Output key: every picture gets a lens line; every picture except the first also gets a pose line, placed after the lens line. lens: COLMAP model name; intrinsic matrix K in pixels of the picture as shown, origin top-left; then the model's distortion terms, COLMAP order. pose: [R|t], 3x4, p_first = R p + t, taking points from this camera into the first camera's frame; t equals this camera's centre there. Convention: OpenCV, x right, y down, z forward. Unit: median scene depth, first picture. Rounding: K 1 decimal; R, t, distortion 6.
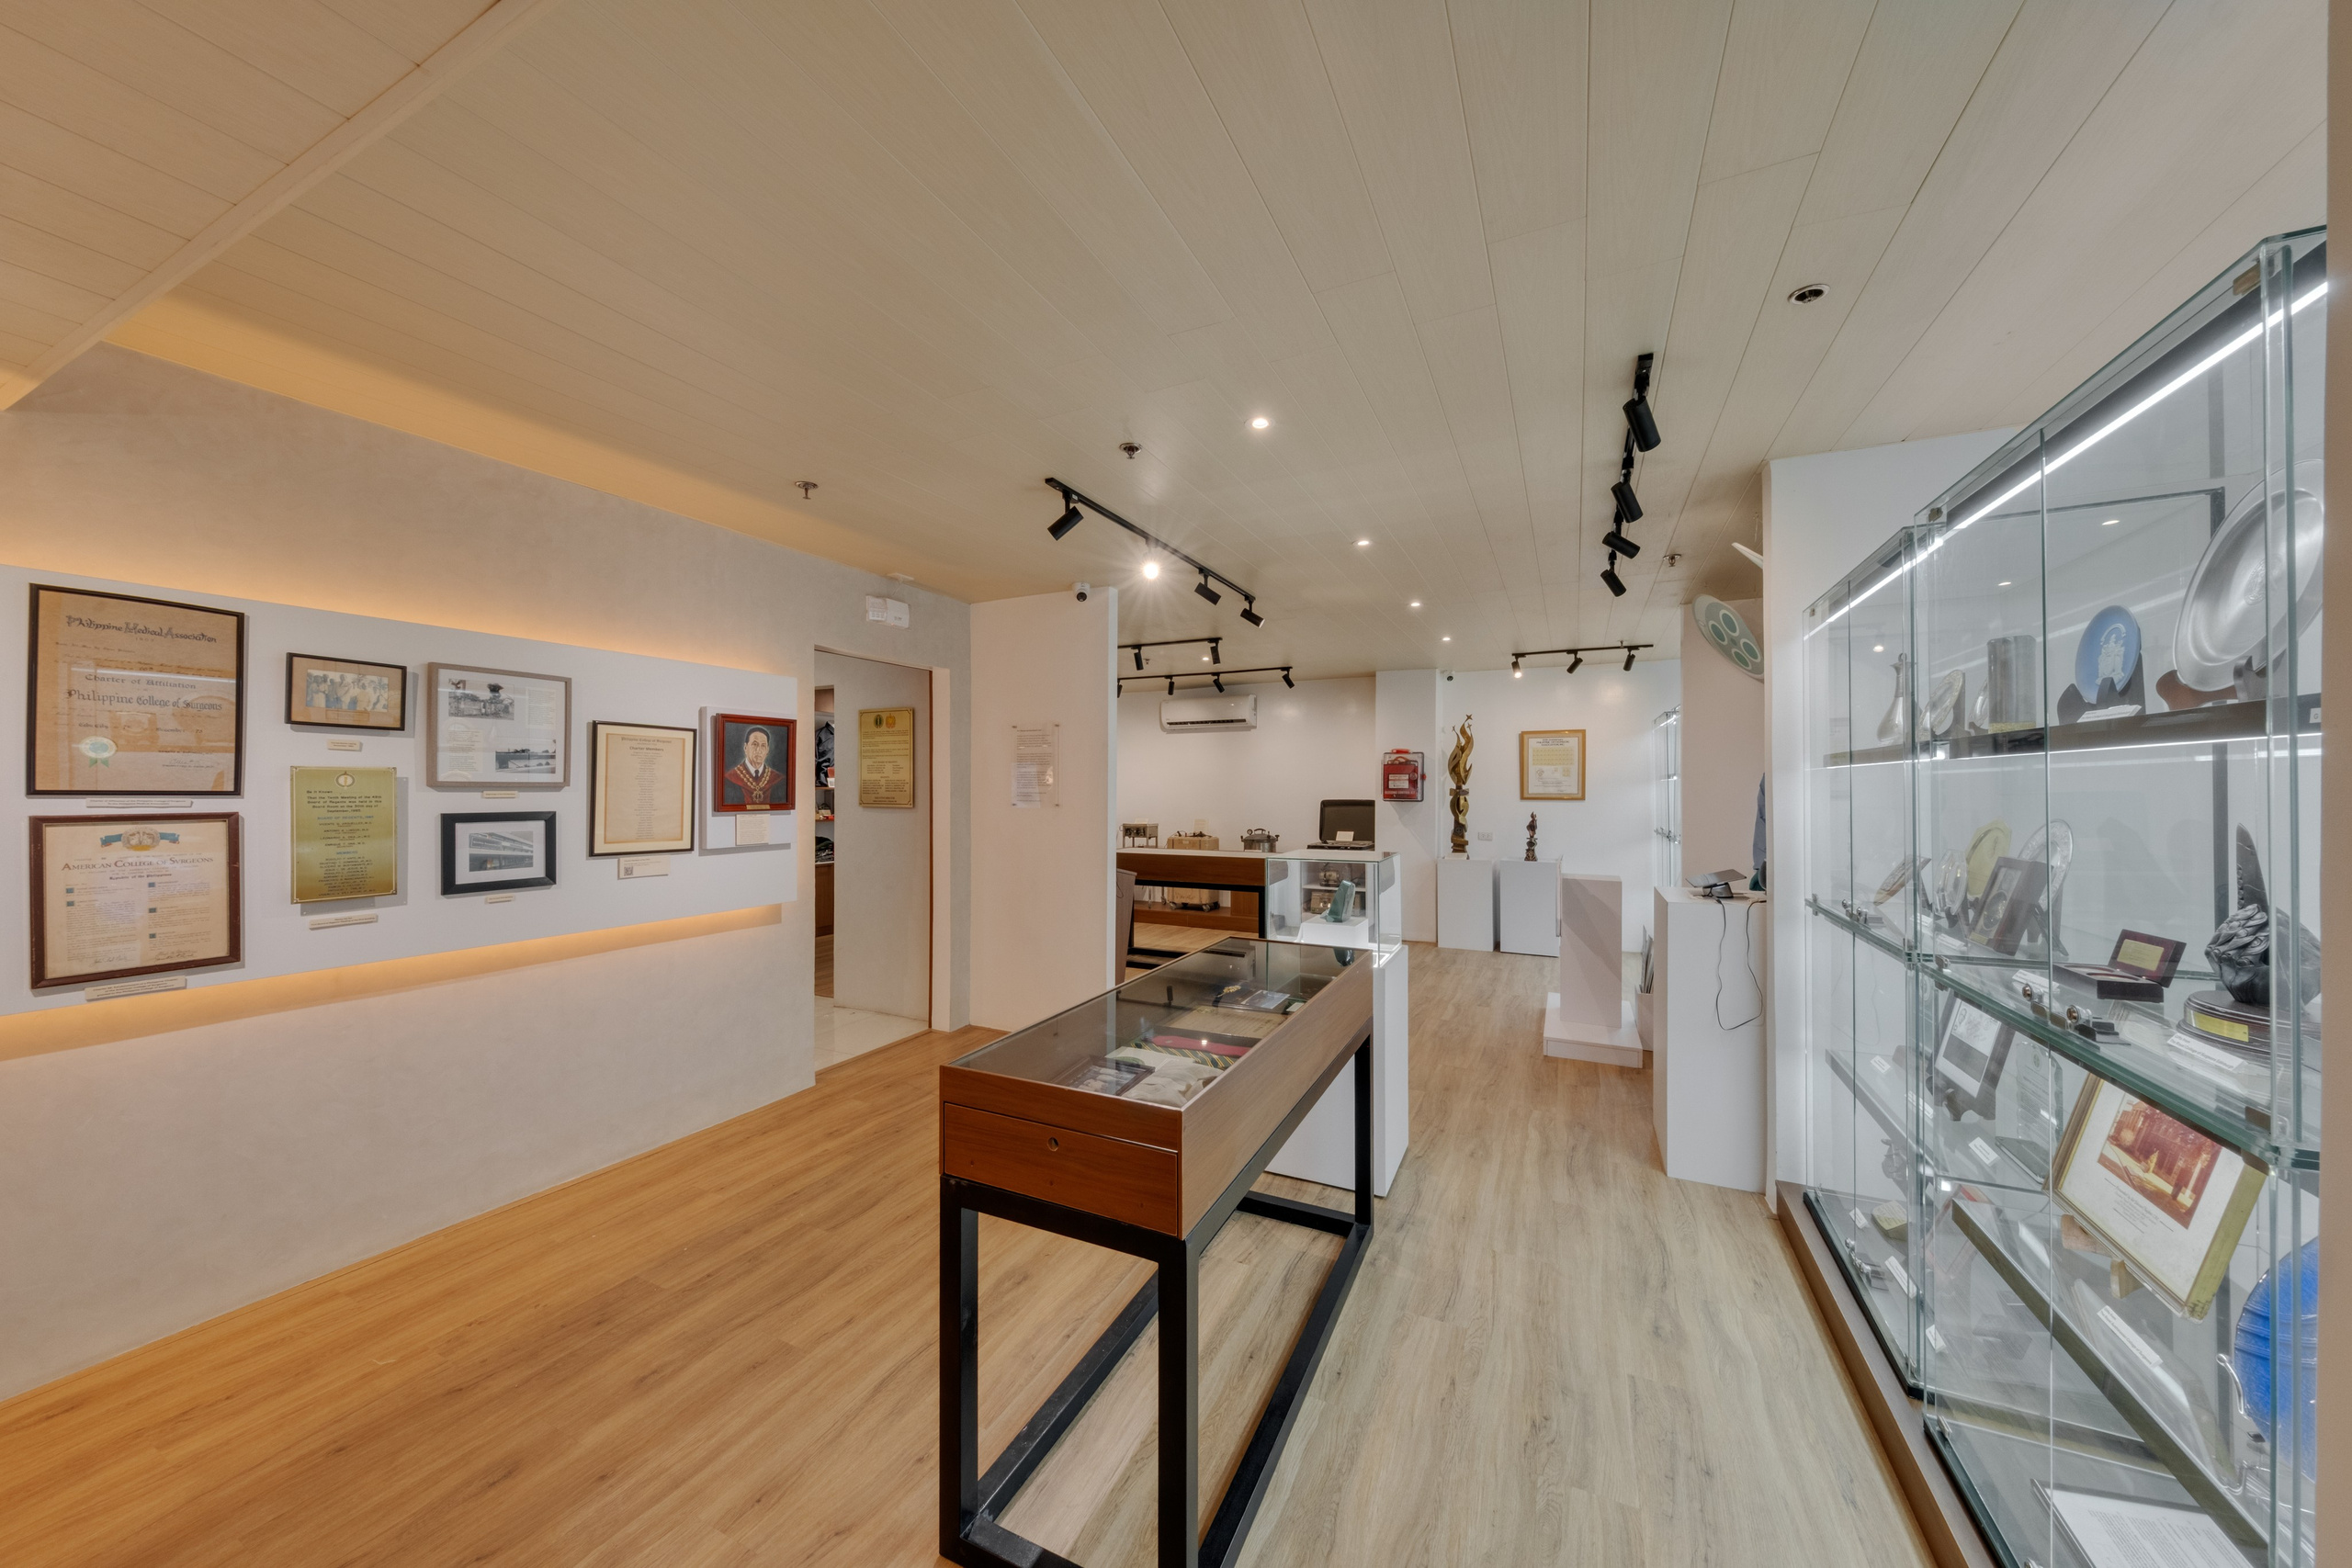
lens RADIAL K [[784.4, 0, 1182.0], [0, 784.4, 783.5], [0, 0, 1]] dist [0.000745, -0.001485]
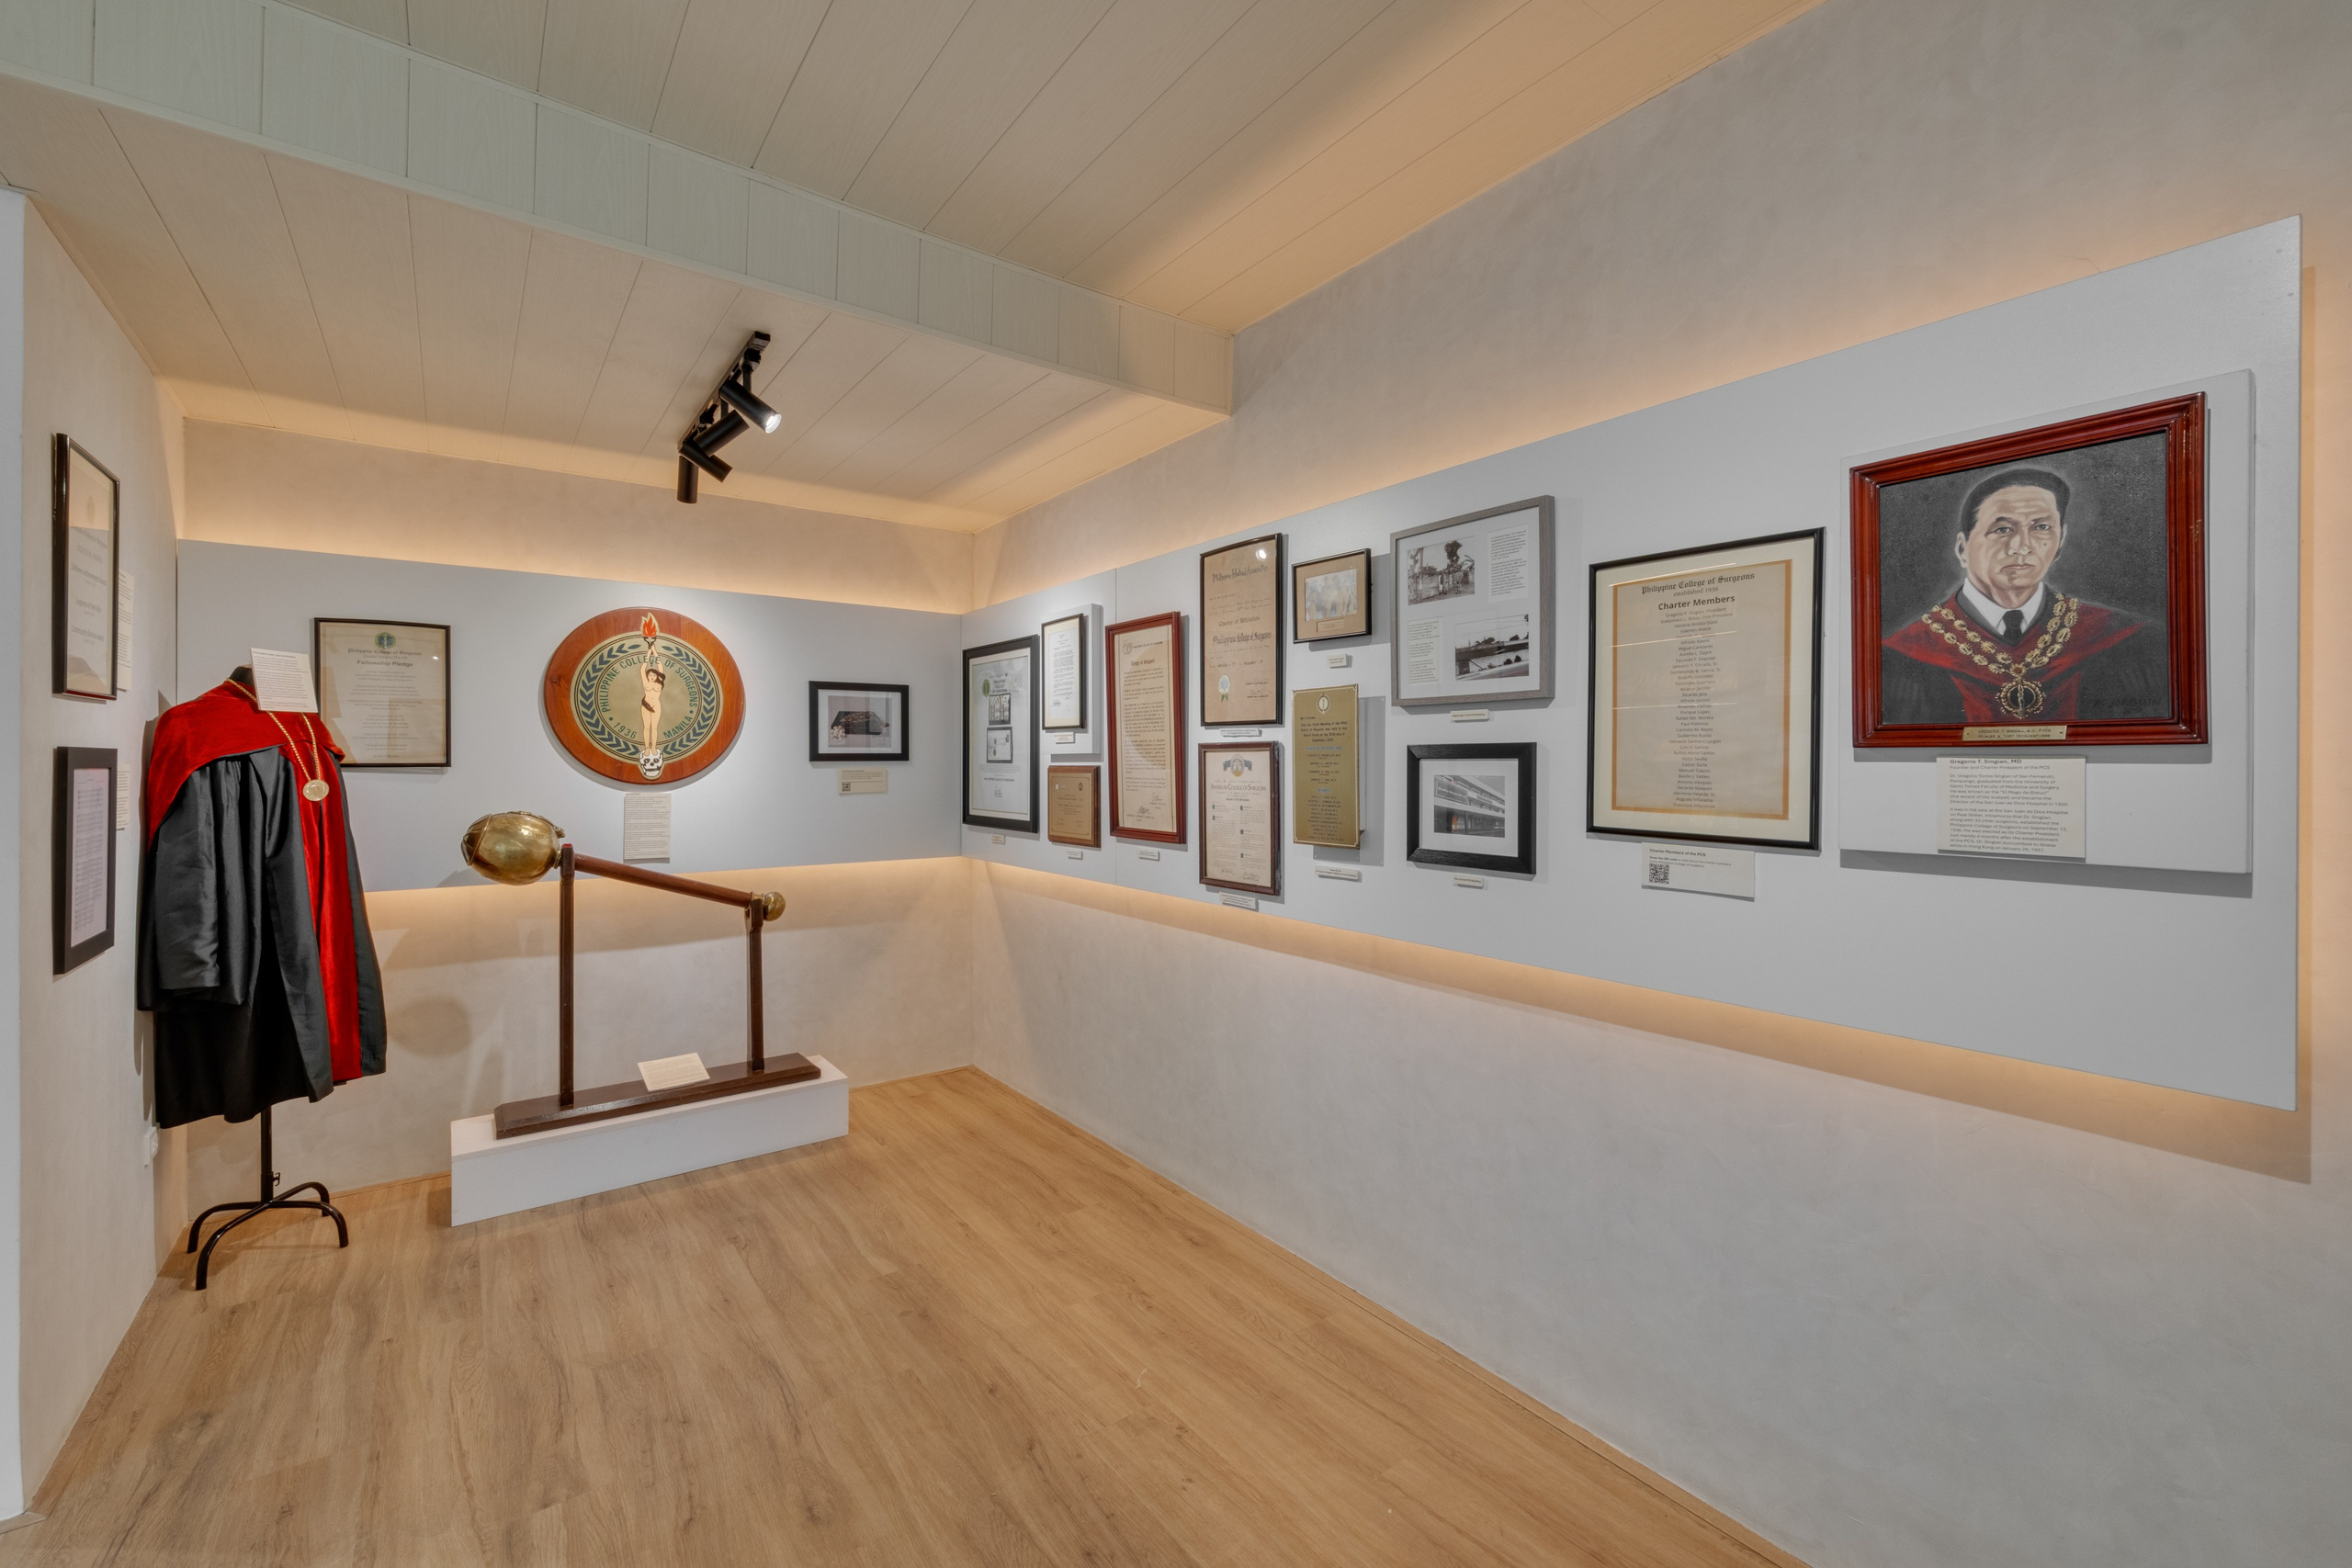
lens RADIAL K [[964.7, 0, 1202.4], [0, 964.7, 763.0], [0, 0, 1]] dist [0.009753, -0.003286]
pose [[-0.463257, -0.001396, -0.886223, -0.068824], [0.005299, 0.999977, -0.004346, 0.042692], [0.886208, -0.006709, -0.463239, 0.923976]]
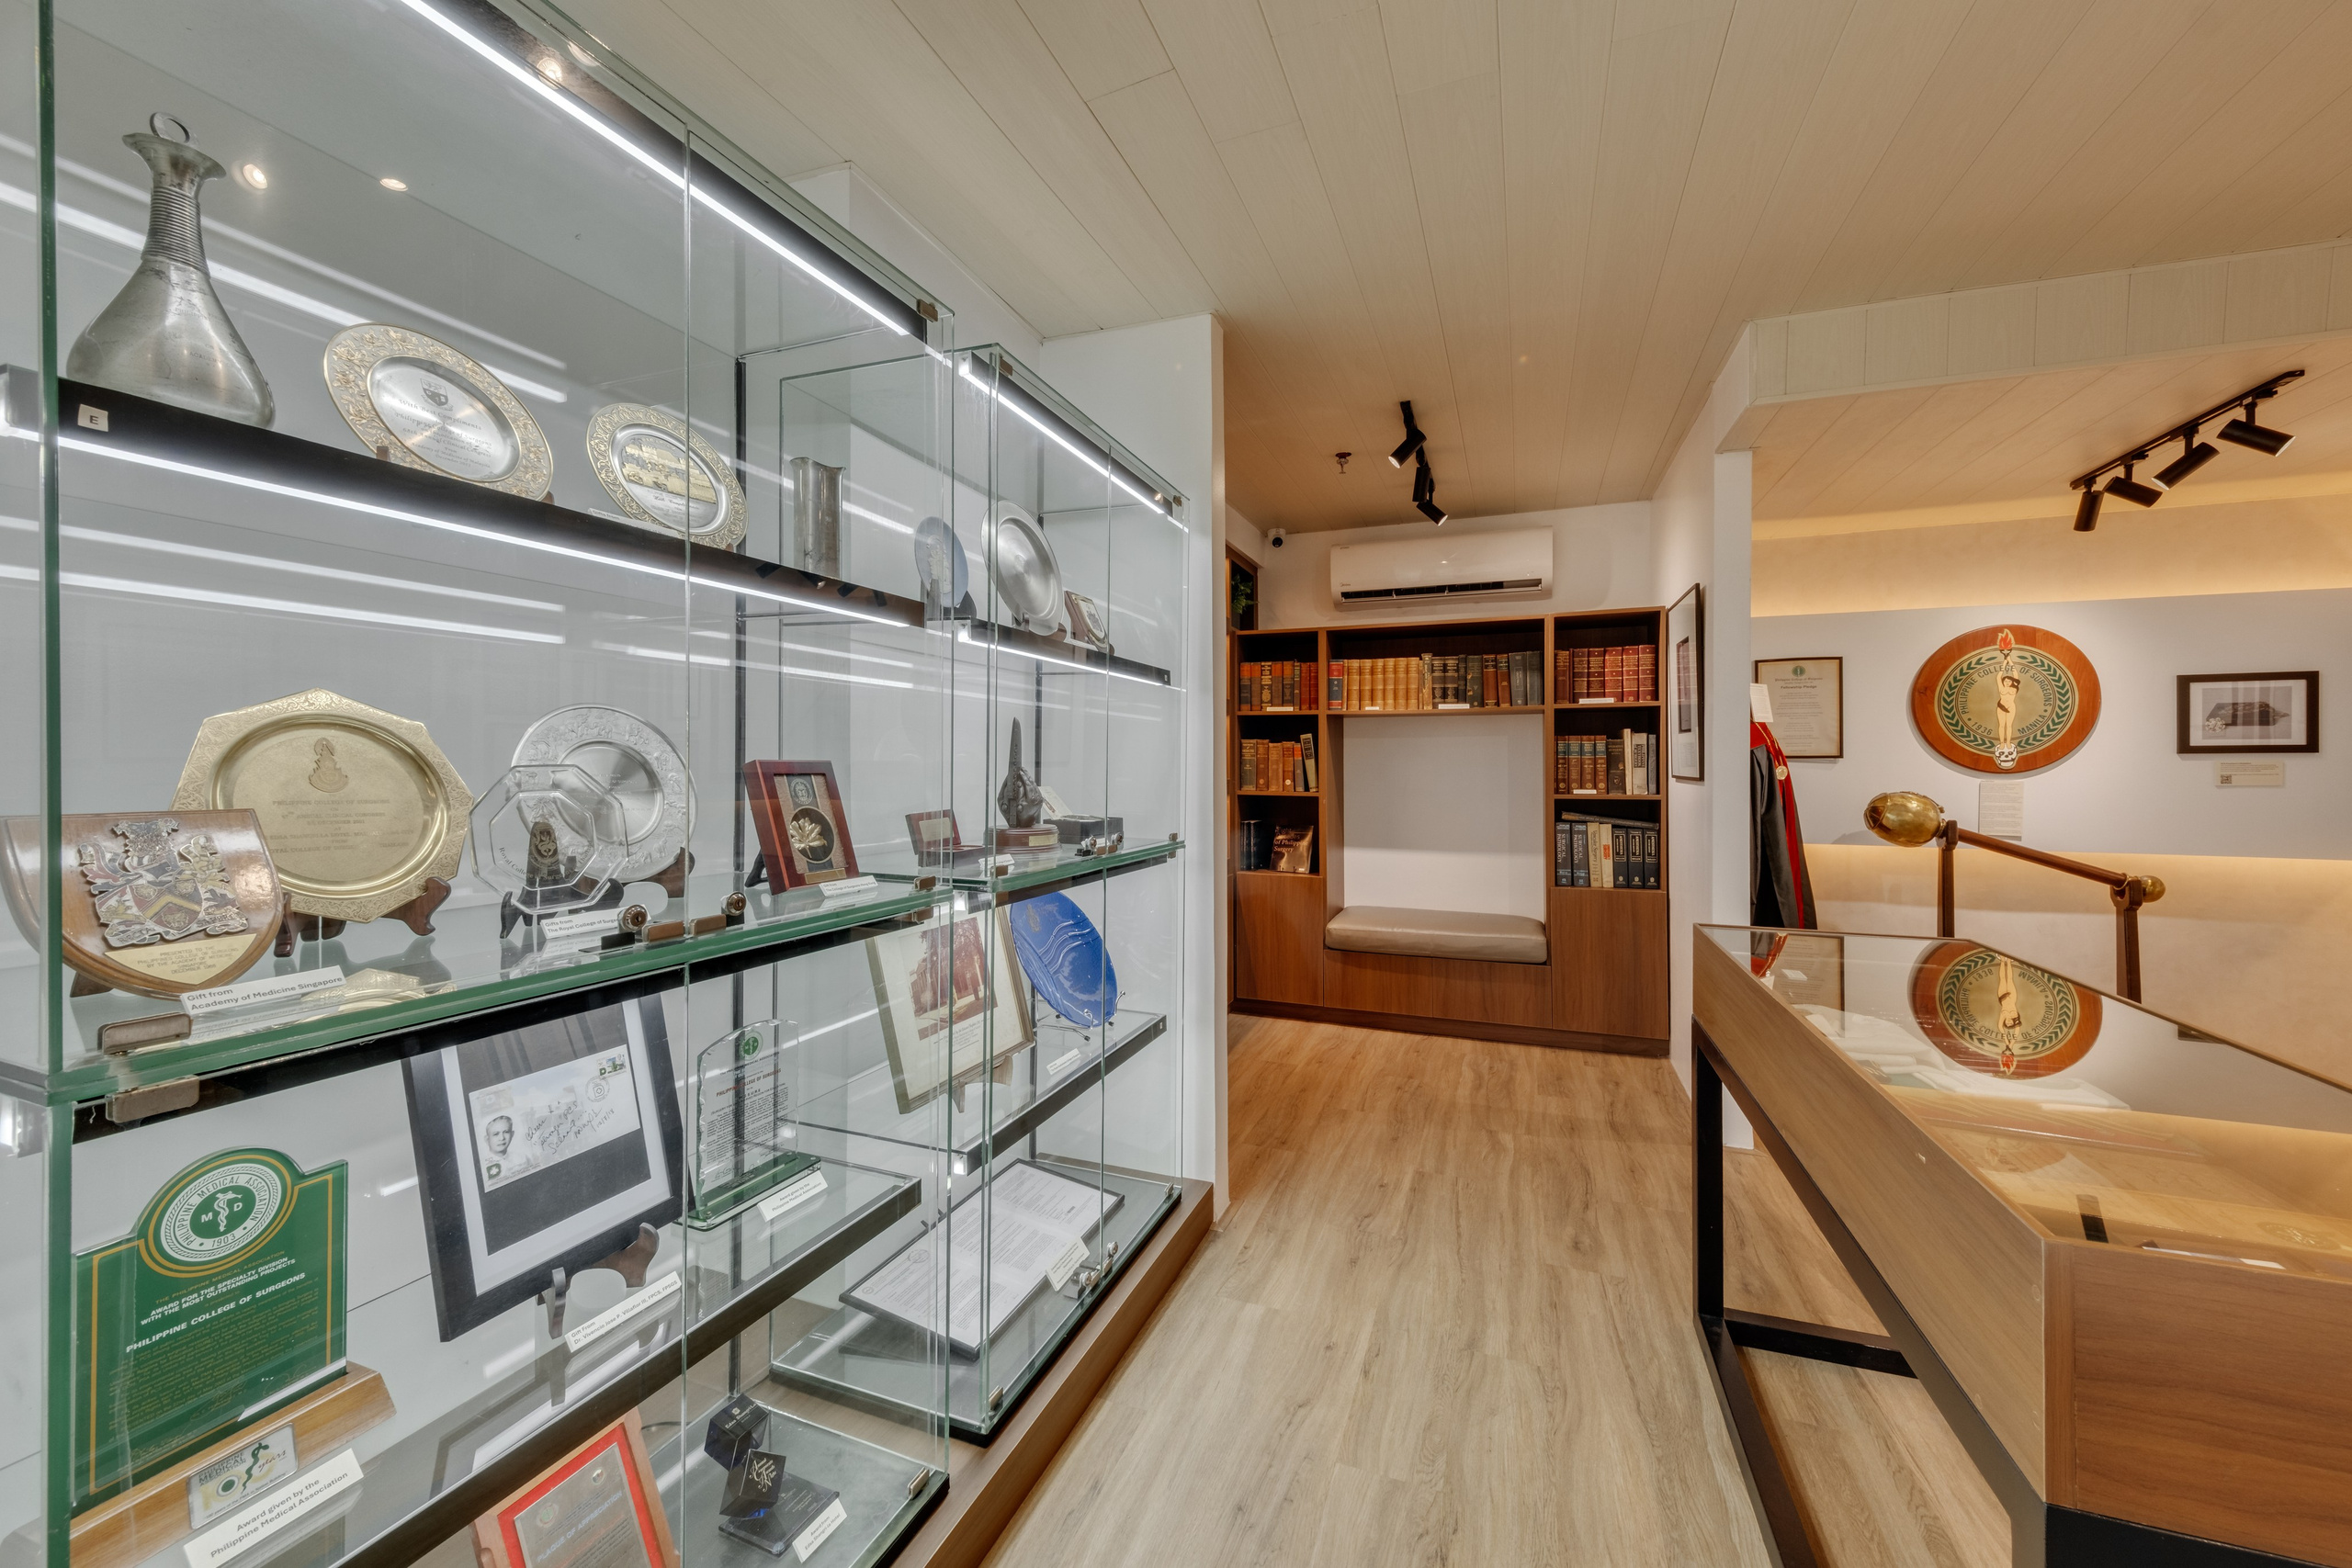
lens RADIAL K [[899.2, 0, 1173.0], [0, 899.2, 762.0], [0, 0, 1]] dist [0.008227, -0.003873]
pose [[-0.997455, -0.001420, -0.071281, 0.405248], [-0.000799, 0.999961, -0.008746, 0.054696], [0.071291, -0.008667, -0.997418, 0.974539]]
